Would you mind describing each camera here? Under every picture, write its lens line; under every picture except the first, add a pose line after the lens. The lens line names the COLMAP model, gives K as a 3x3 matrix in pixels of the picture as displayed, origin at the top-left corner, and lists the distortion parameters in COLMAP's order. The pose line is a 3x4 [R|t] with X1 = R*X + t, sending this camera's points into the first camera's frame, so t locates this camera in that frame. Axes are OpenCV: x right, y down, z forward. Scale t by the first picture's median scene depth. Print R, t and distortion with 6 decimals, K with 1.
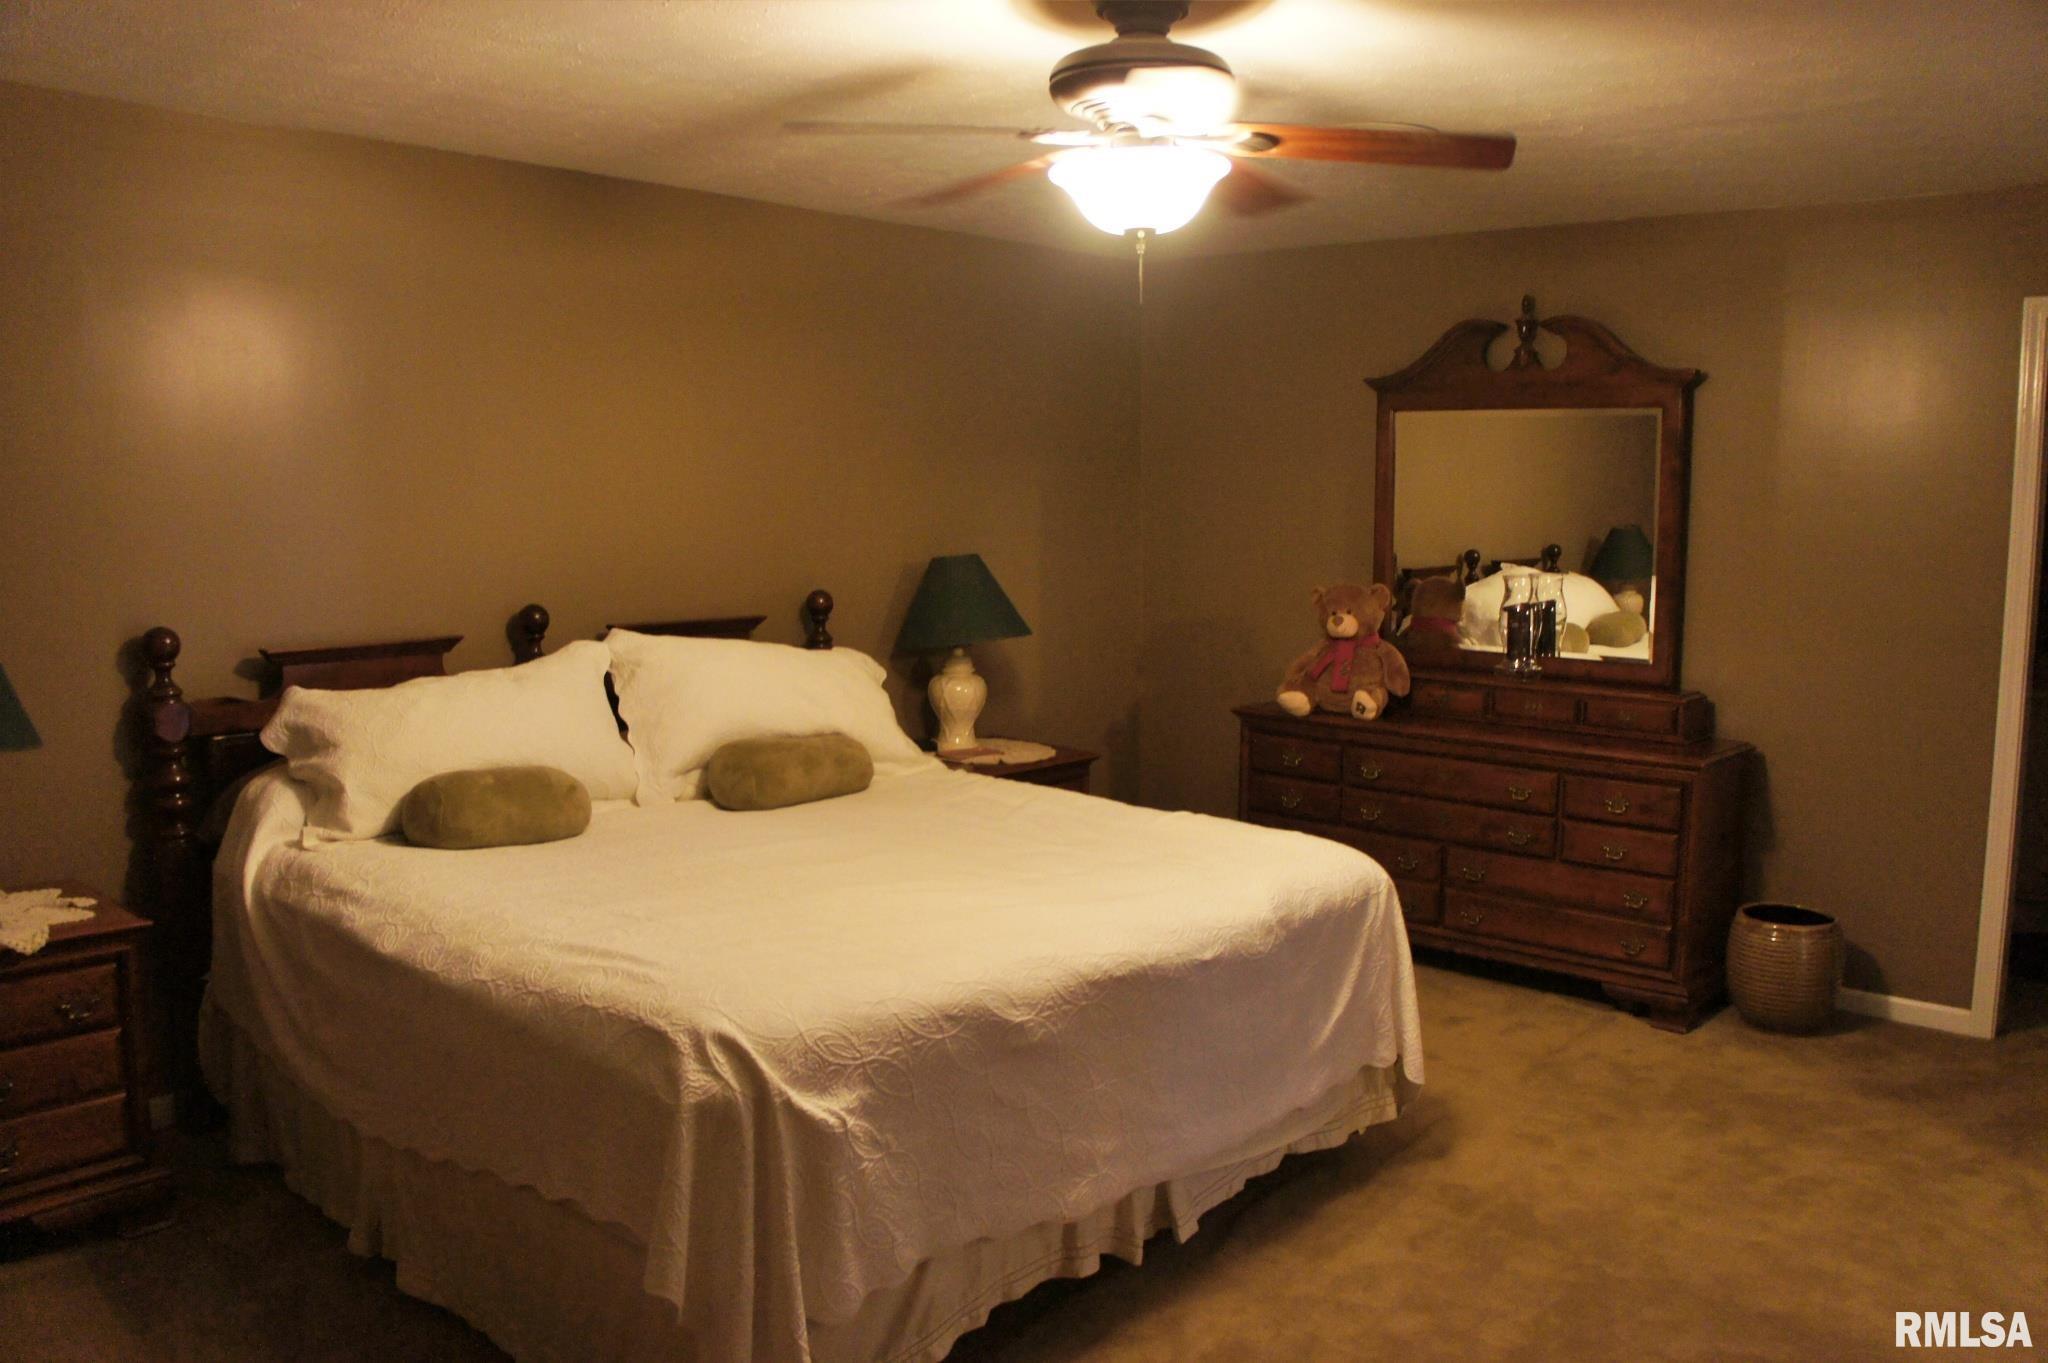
lens RADIAL K [[1616.7, 0, 1033.8], [0, 1616.7, 694.3], [0, 0, 1]] dist [-0.187415, 0.143612]
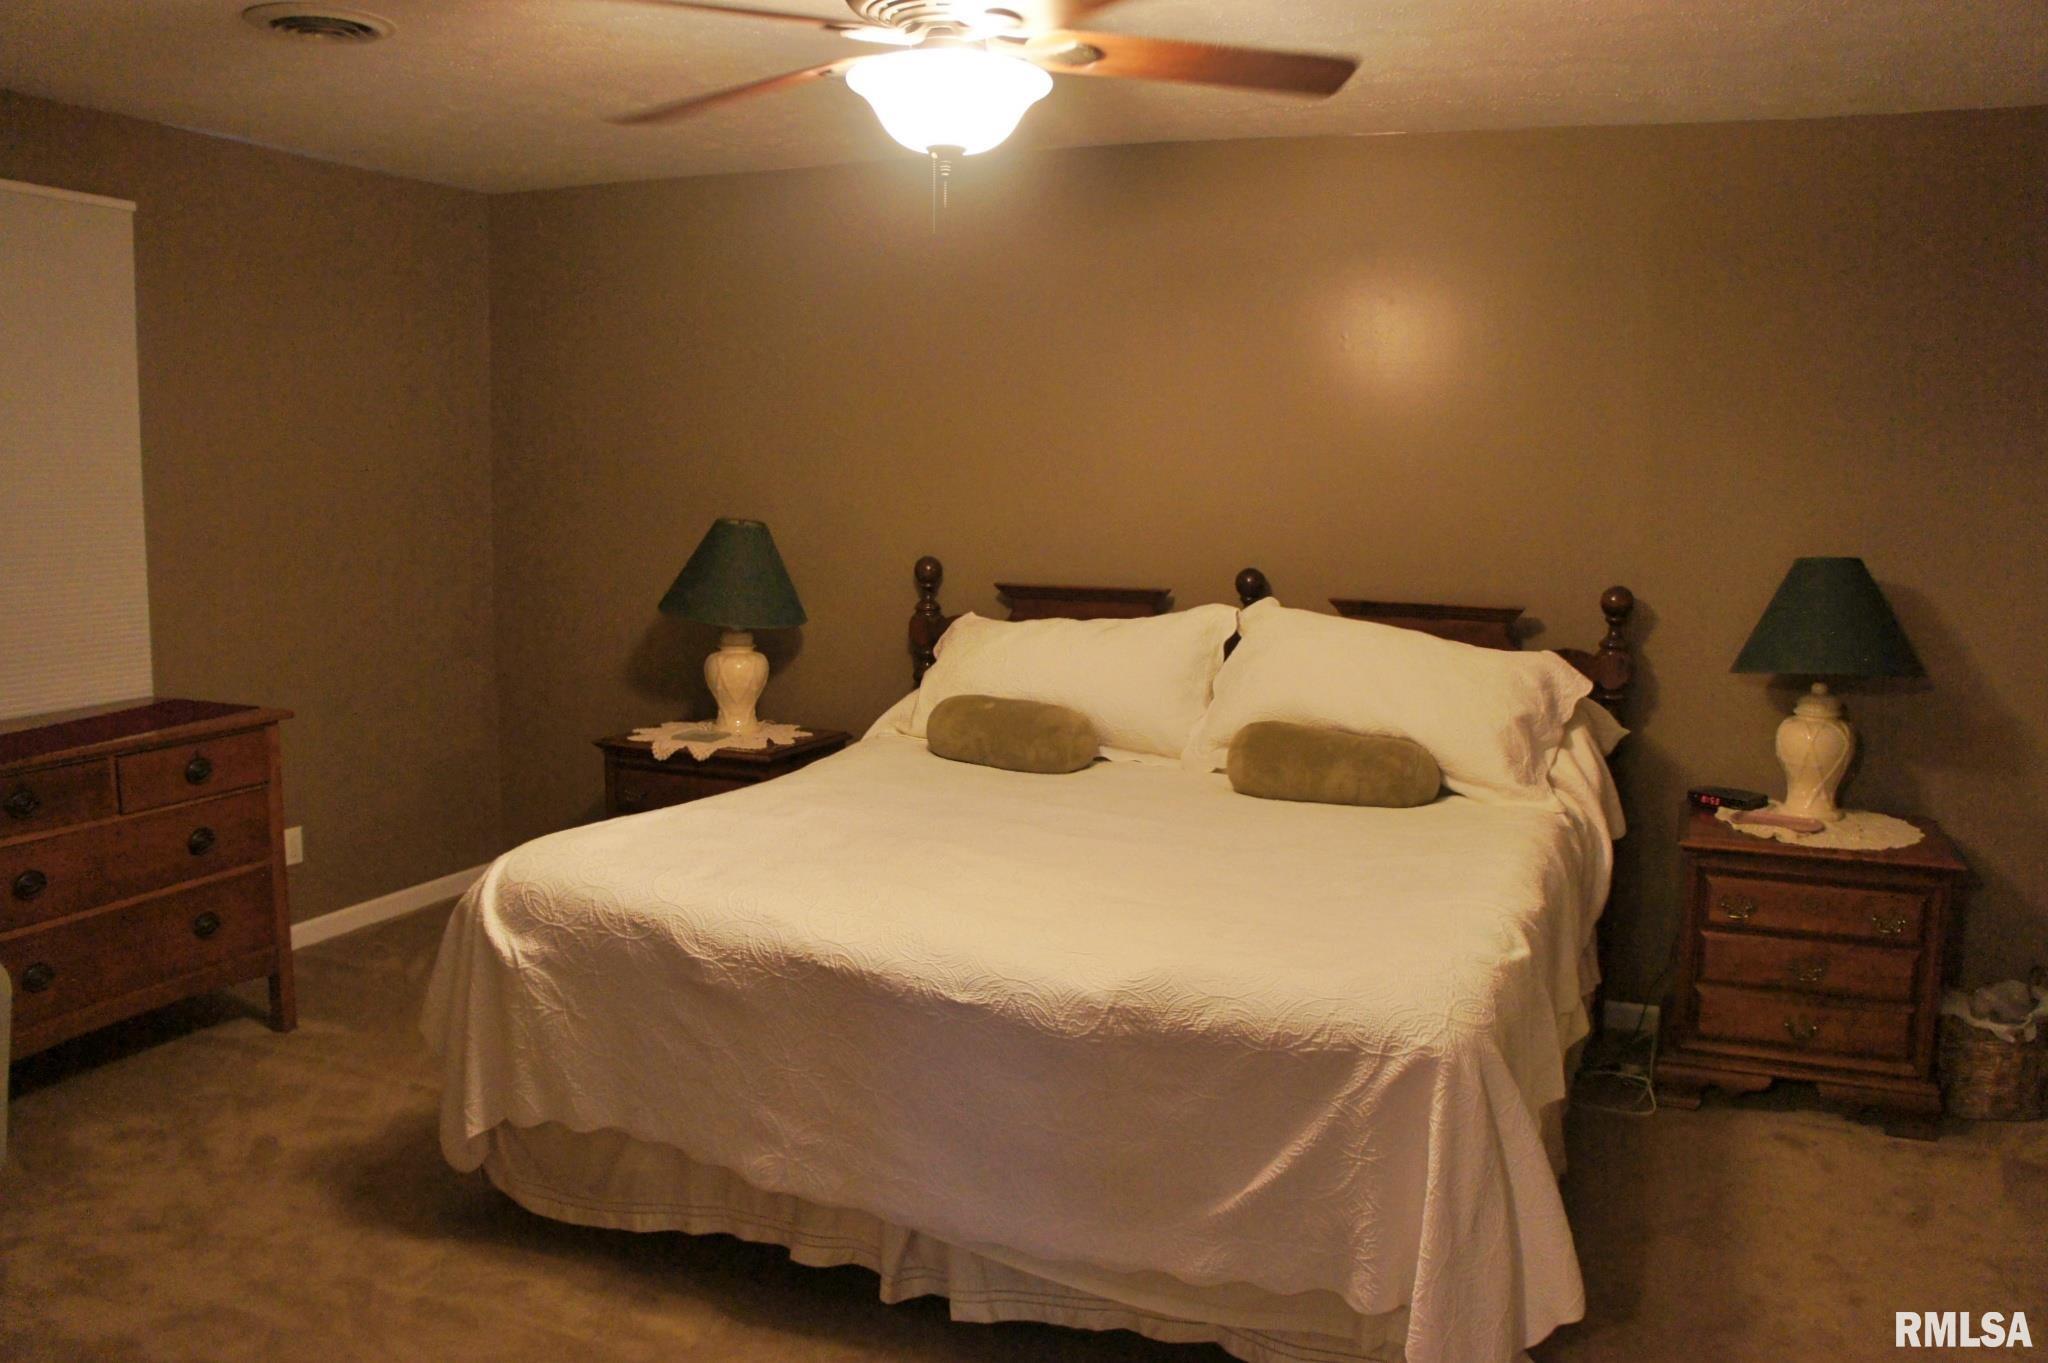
lens RADIAL K [[1616.7, 0, 1033.8], [0, 1616.7, 694.3], [0, 0, 1]] dist [-0.187415, 0.143612]
pose [[0.334654, 0.126825, -0.933768, 0.916303], [-0.124660, 0.988152, 0.089534, -0.077391], [0.934059, 0.086441, 0.346499, 0.752528]]
